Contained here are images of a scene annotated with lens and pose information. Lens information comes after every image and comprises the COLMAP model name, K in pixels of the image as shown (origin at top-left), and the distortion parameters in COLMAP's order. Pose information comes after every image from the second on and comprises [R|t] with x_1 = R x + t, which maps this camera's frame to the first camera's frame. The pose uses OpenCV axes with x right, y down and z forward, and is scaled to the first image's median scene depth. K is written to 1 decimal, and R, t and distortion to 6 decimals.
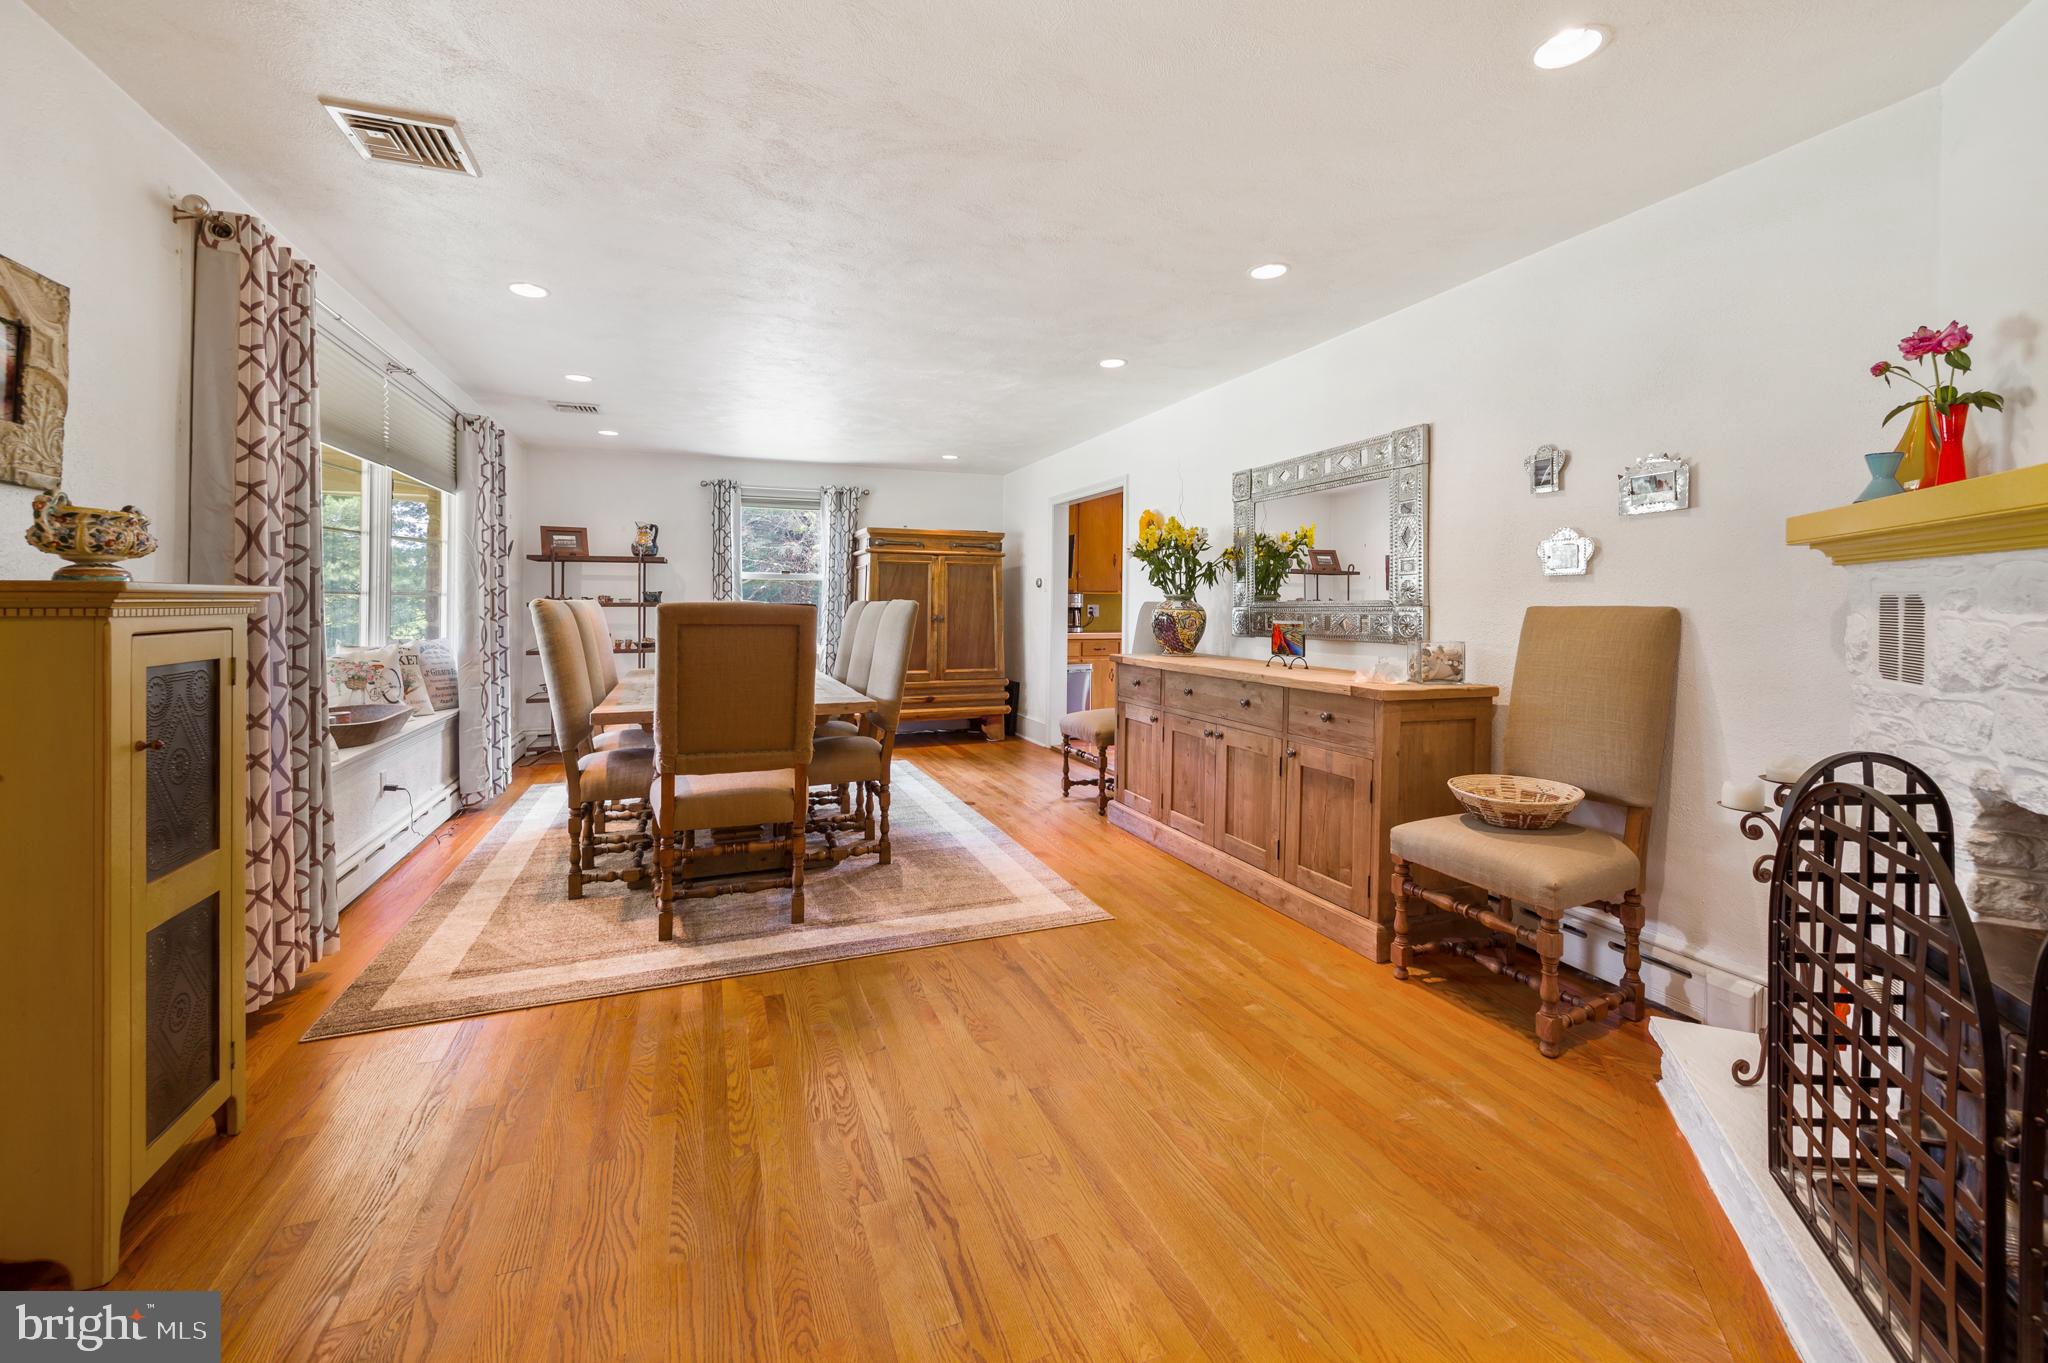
lens RADIAL K [[836.4, 0, 1040.0], [0, 836.4, 601.5], [0, 0, 1]] dist [0.000908, 0.000072]
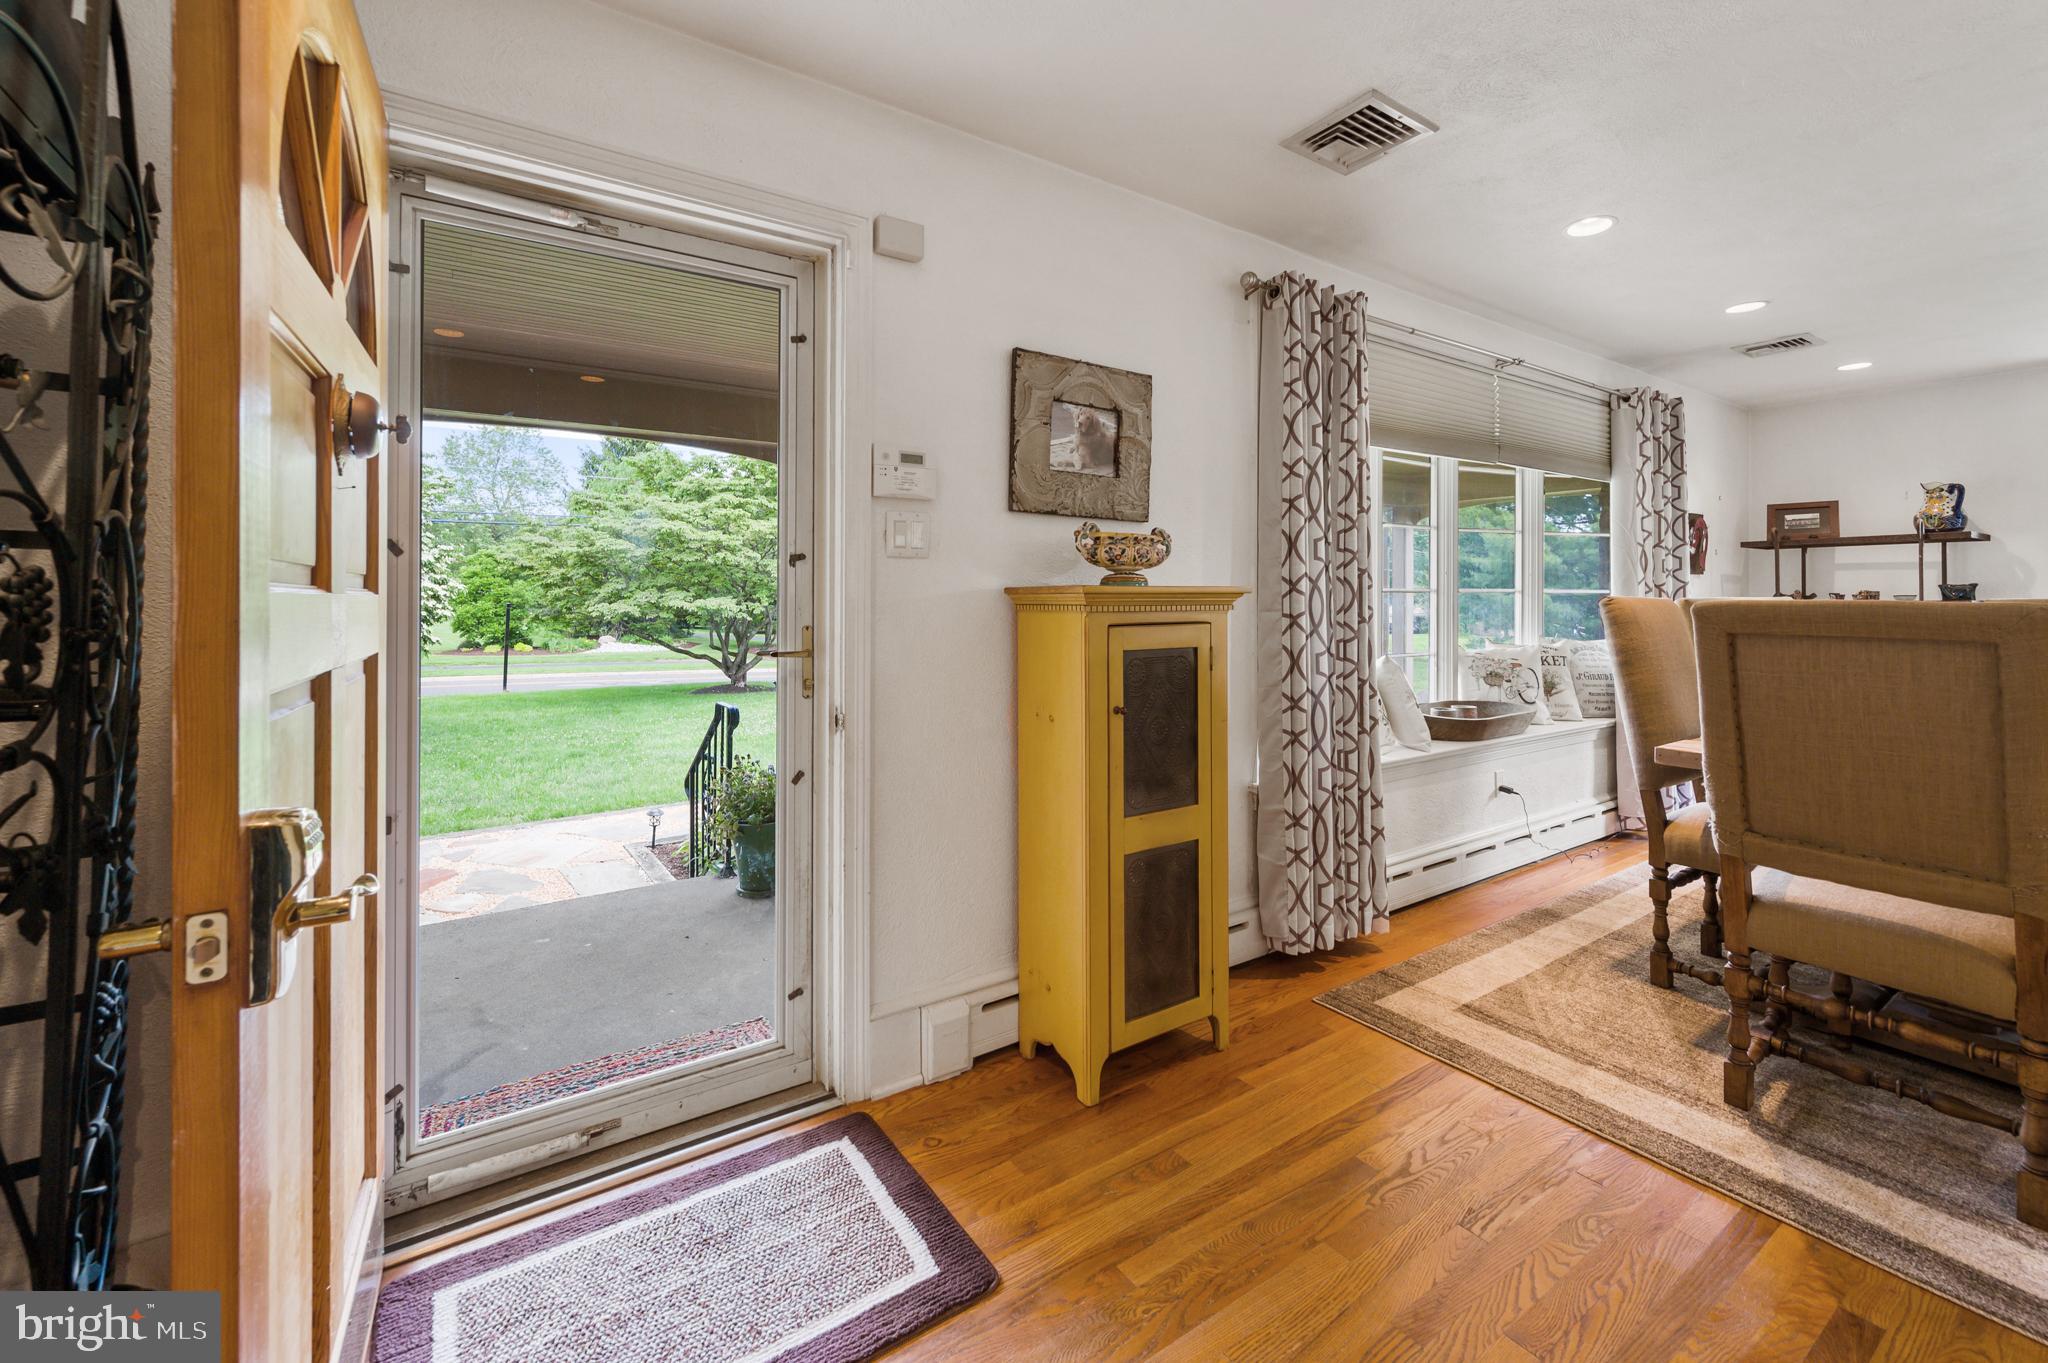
lens RADIAL K [[846.4, 0, 1032.9], [0, 846.4, 585.9], [0, 0, 1]] dist [0.000409, -0.000155]
pose [[0.205815, -0.017576, -0.978433, 0.116154], [0.001647, 0.999844, -0.017614, 0.000666], [0.978590, 0.002014, 0.205812, 0.344966]]
